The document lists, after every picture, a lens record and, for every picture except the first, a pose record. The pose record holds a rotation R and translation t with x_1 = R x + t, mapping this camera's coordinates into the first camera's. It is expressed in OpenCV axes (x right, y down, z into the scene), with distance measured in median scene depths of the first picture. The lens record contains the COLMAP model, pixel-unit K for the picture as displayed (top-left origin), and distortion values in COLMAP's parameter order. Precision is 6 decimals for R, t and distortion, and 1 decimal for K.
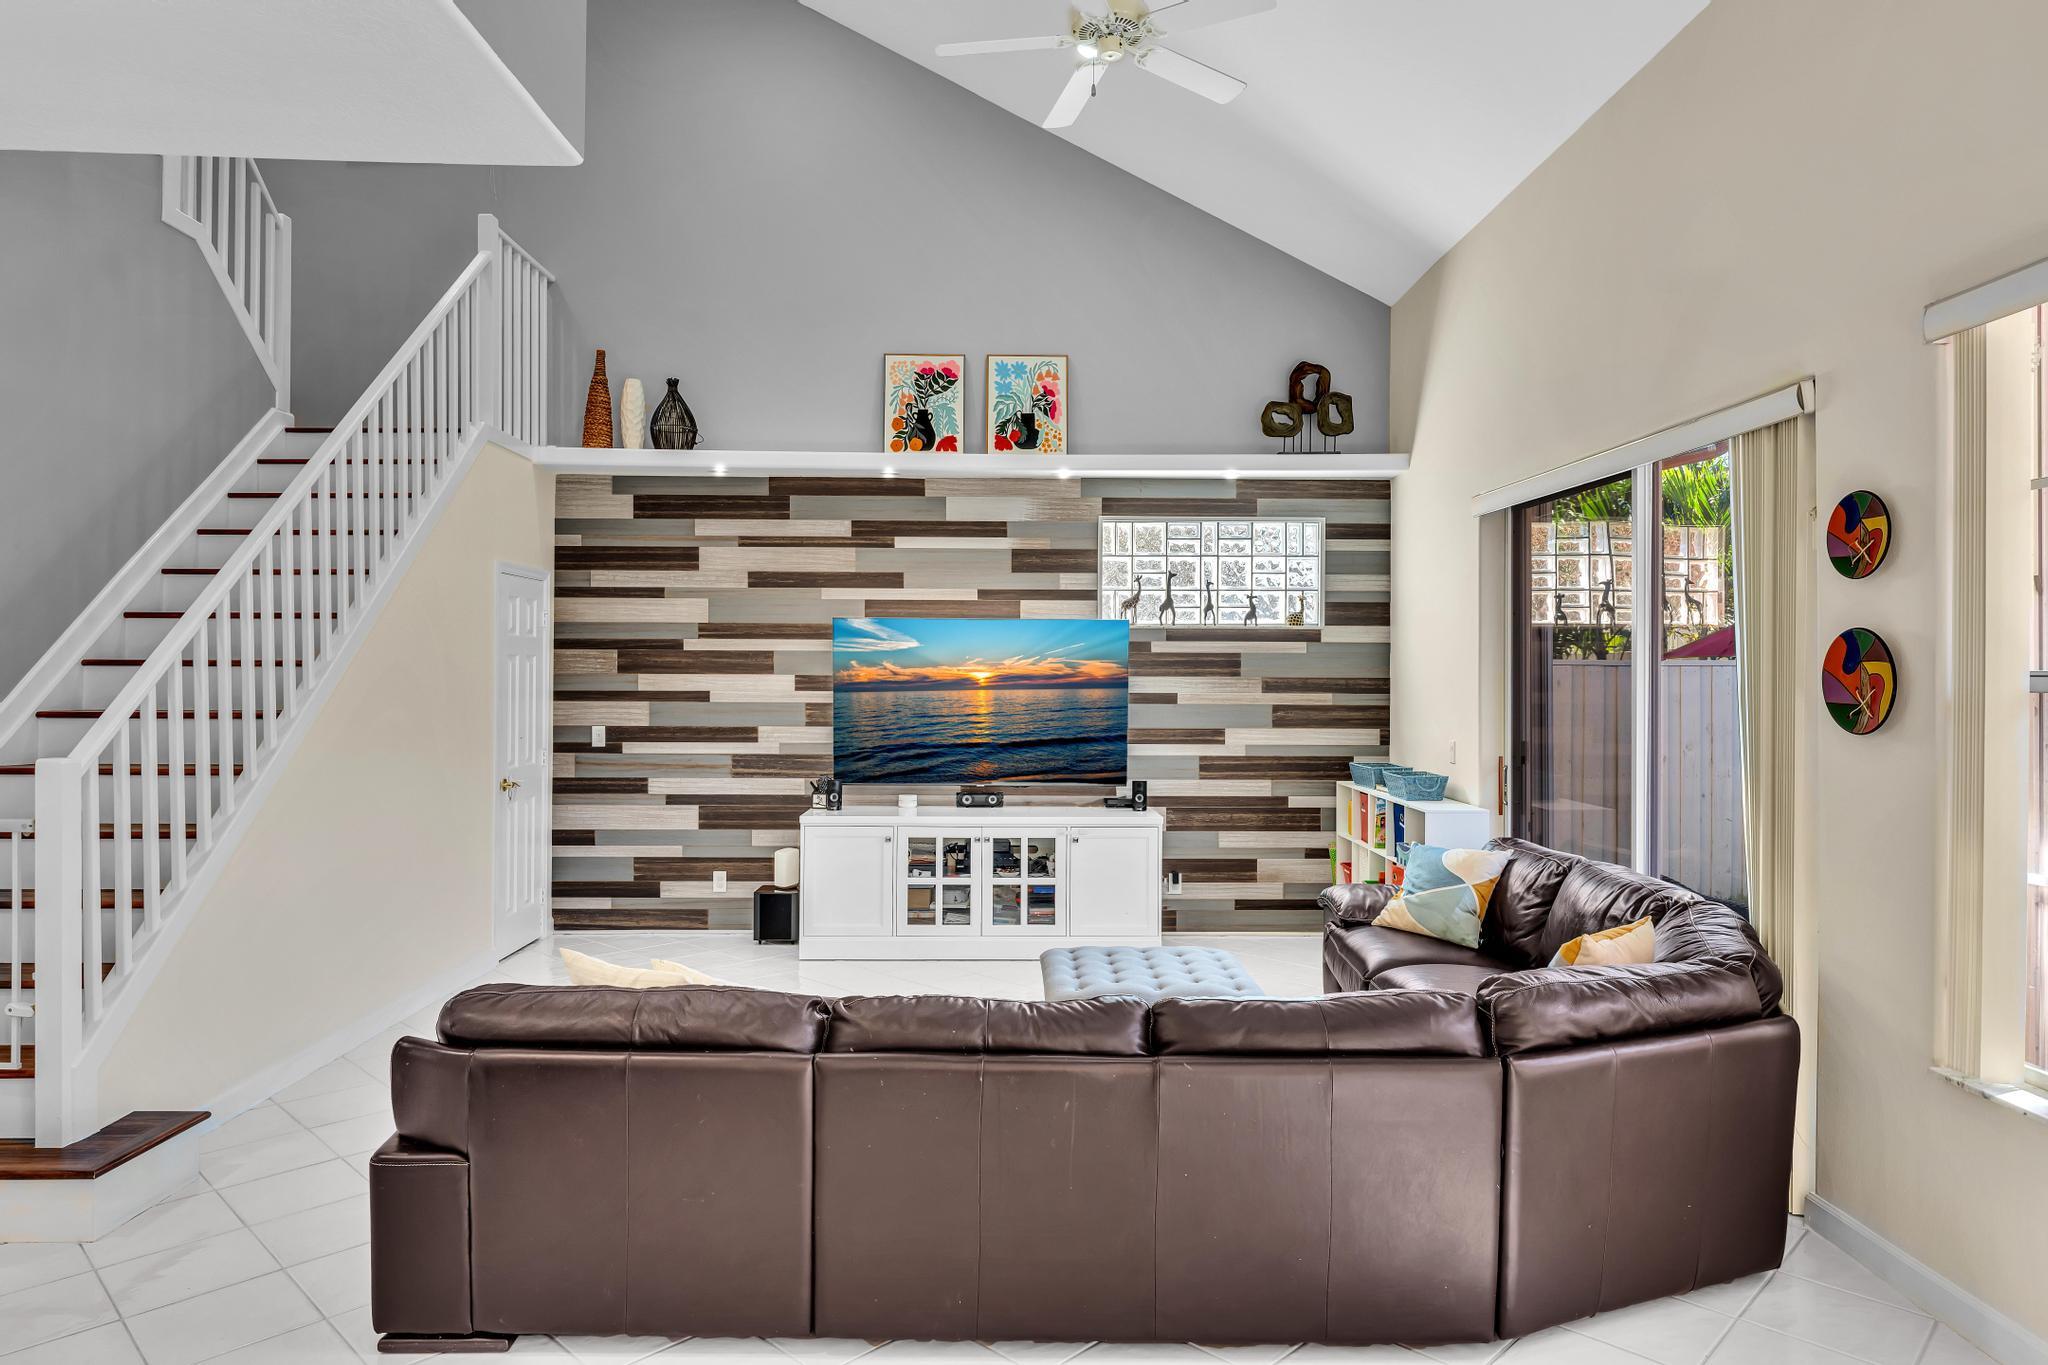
lens RADIAL K [[1233.2, 0, 1019.7], [0, 1233.2, 674.3], [0, 0, 1]] dist [-0.000344, 0.000663]
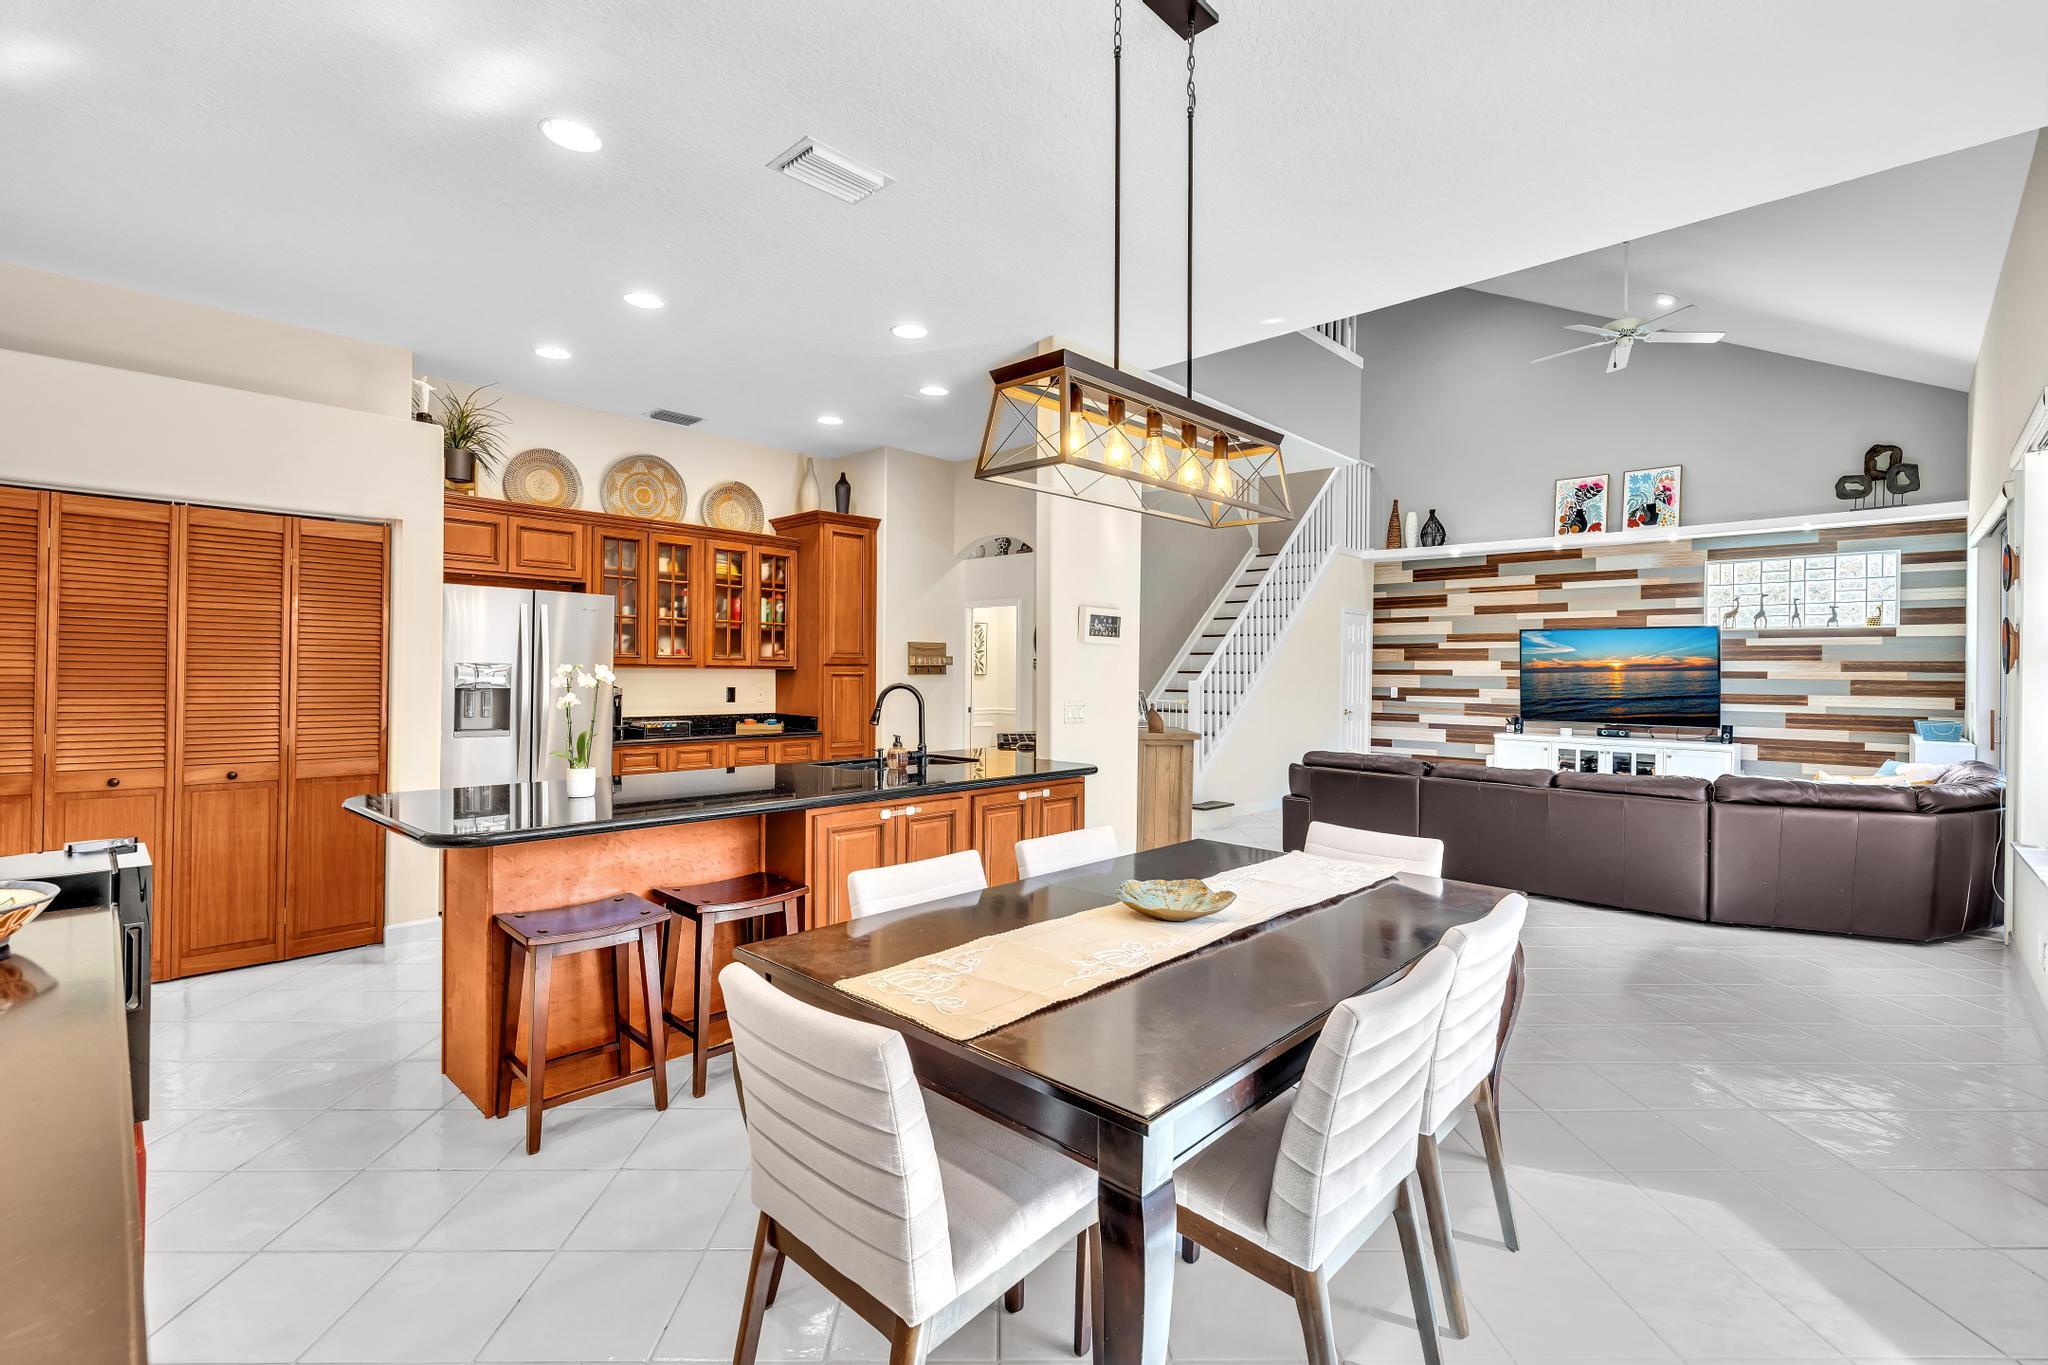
lens RADIAL K [[918.9, 0, 1030.2], [0, 918.9, 675.1], [0, 0, 1]] dist [-0.002434, 0.001477]
pose [[0.719491, 0.005108, -0.694483, 0.268367], [-0.008487, 0.999963, -0.001438, 0.029641], [0.694450, 0.006928, 0.719507, -0.480597]]
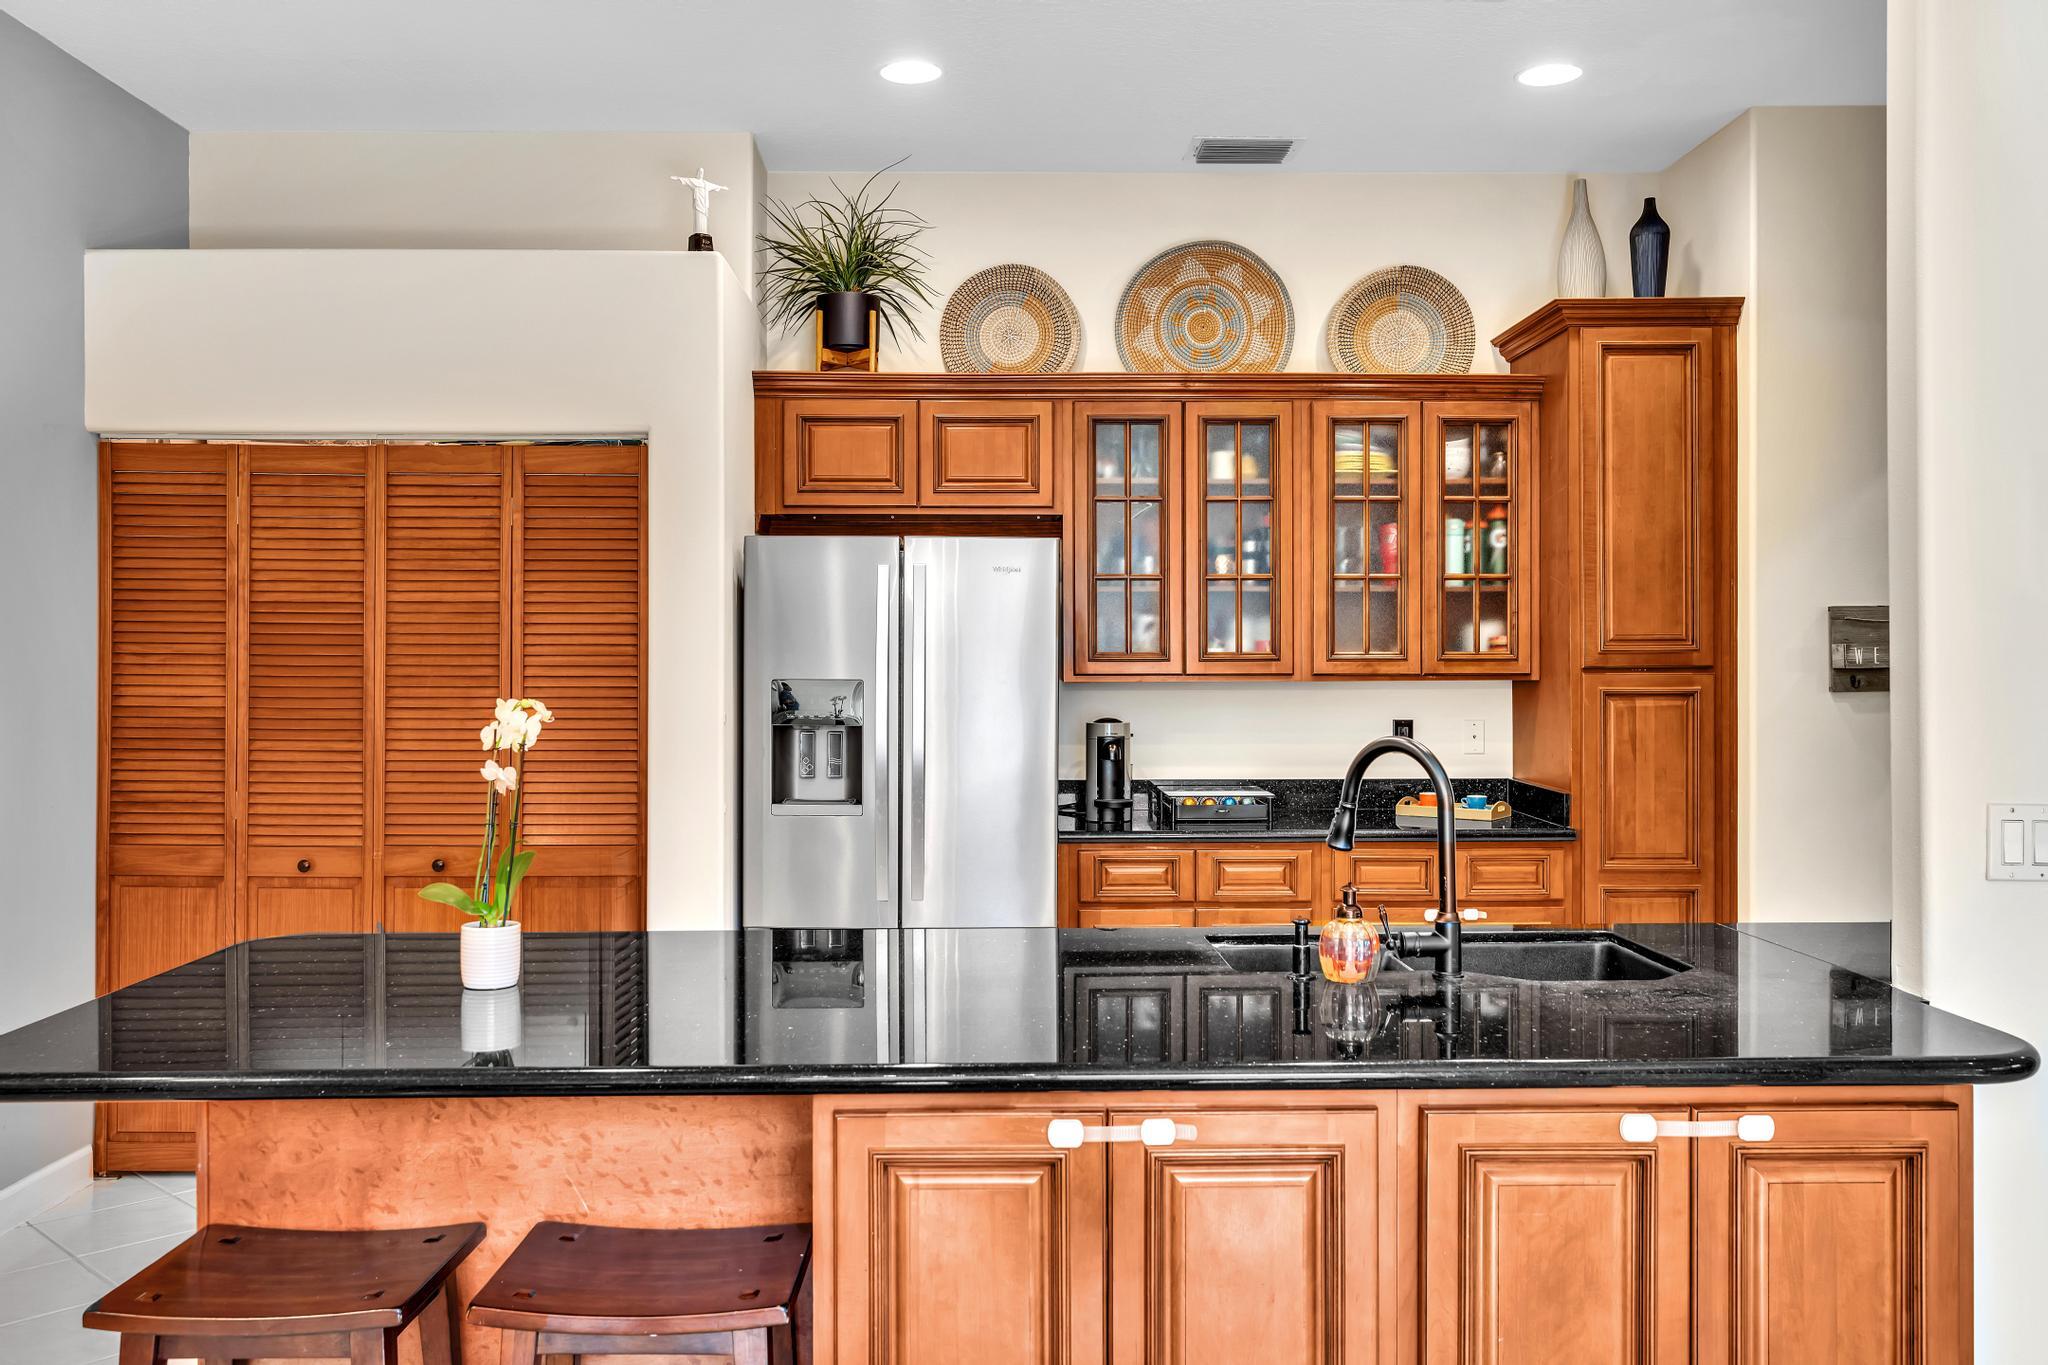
lens RADIAL K [[1710.0, 0, 1022.9], [0, 1710.0, 669.6], [0, 0, 1]] dist [0.002723, 0.018443]
pose [[0.007192, 0.001976, -0.999972, 0.187110], [0.000757, 0.999998, 0.001981, 0.017792], [0.999974, -0.000771, 0.007190, -0.191130]]
